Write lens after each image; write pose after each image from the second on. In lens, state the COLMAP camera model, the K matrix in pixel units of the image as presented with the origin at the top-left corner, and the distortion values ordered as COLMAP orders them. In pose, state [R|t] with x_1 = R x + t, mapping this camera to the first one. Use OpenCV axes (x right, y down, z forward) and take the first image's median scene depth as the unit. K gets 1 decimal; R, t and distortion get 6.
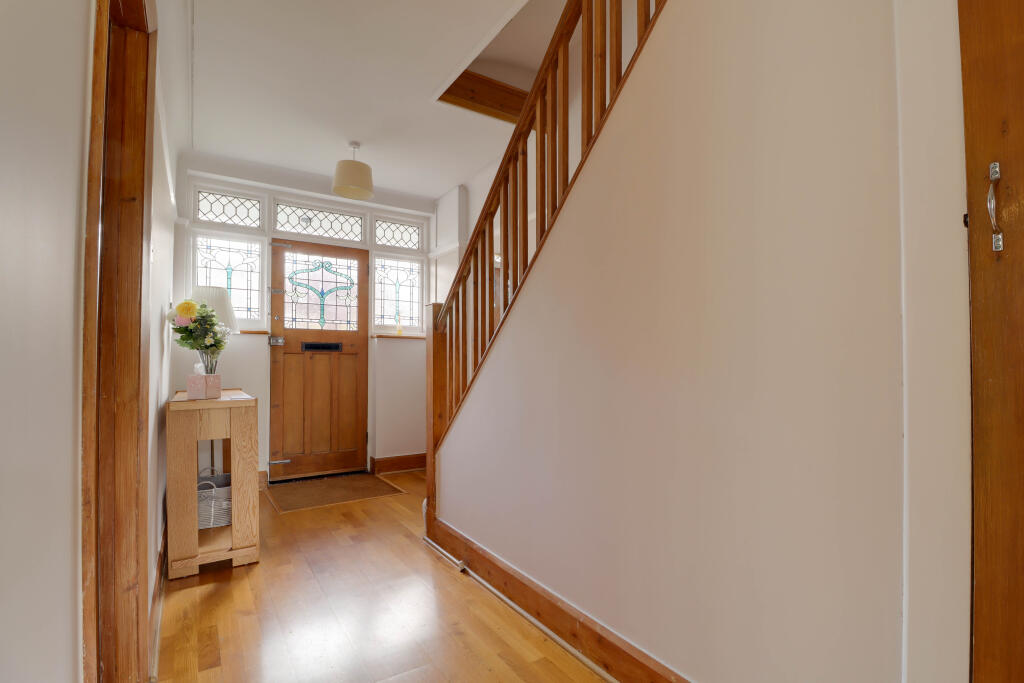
lens RADIAL K [[481.1, 0, 512.0], [0, 481.1, 341.5], [0, 0, 1]] dist [-0.000146, 0.000024]
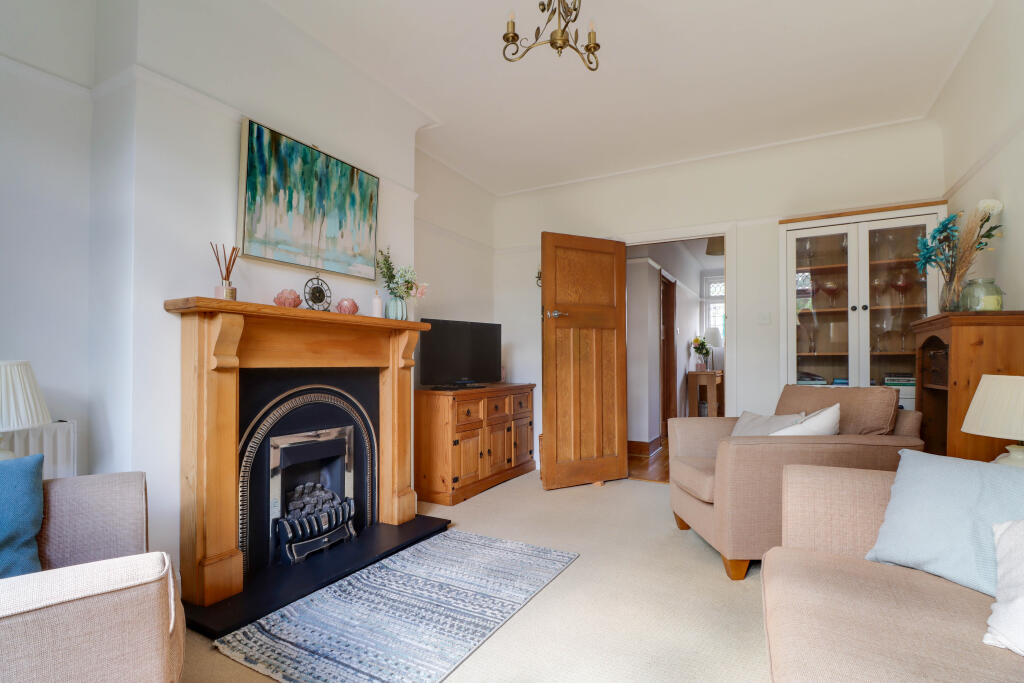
lens RADIAL K [[481.1, 0, 512.0], [0, 481.1, 341.5], [0, 0, 1]] dist [-0.000146, 0.000024]
pose [[0.469057, -0.012270, -0.883083, 1.282561], [0.019553, 0.999803, -0.003506, -0.069173], [0.882951, -0.015622, 0.469204, -1.262271]]
